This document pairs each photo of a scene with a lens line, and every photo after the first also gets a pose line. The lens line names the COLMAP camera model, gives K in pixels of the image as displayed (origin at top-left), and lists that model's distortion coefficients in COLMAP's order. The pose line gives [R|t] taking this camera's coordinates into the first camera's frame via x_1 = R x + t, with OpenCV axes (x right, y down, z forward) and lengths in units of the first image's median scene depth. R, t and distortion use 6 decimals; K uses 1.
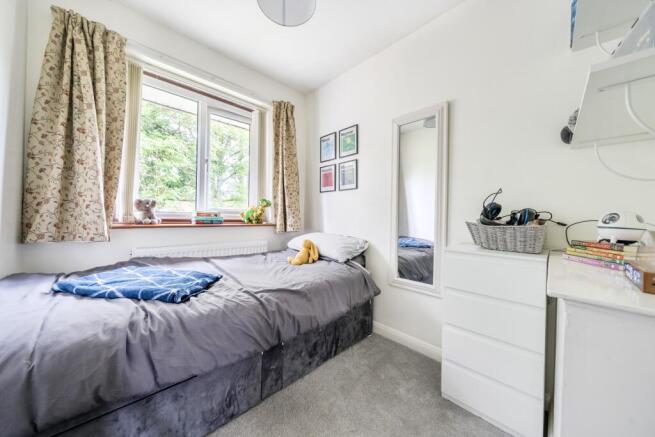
lens RADIAL K [[222.2, 0, 324.8], [0, 222.2, 219.1], [0, 0, 1]] dist [-0.012839, -0.000050]
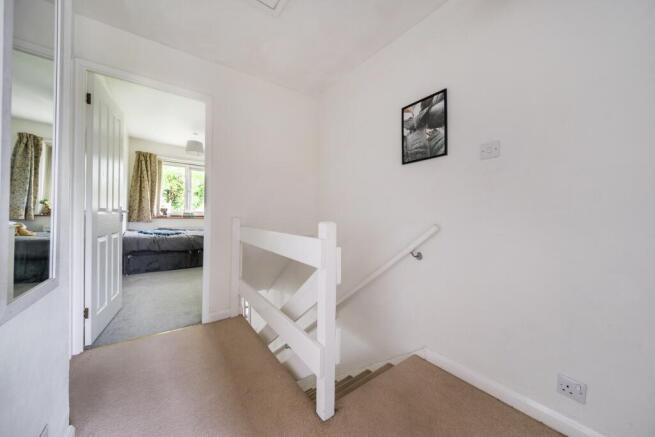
lens RADIAL K [[222.2, 0, 324.8], [0, 222.2, 219.1], [0, 0, 1]] dist [-0.012839, -0.000050]
pose [[0.991287, -0.002866, -0.131691, 1.909299], [0.002914, 0.999996, 0.000168, 0.065714], [0.131690, -0.000550, 0.991291, -1.822768]]
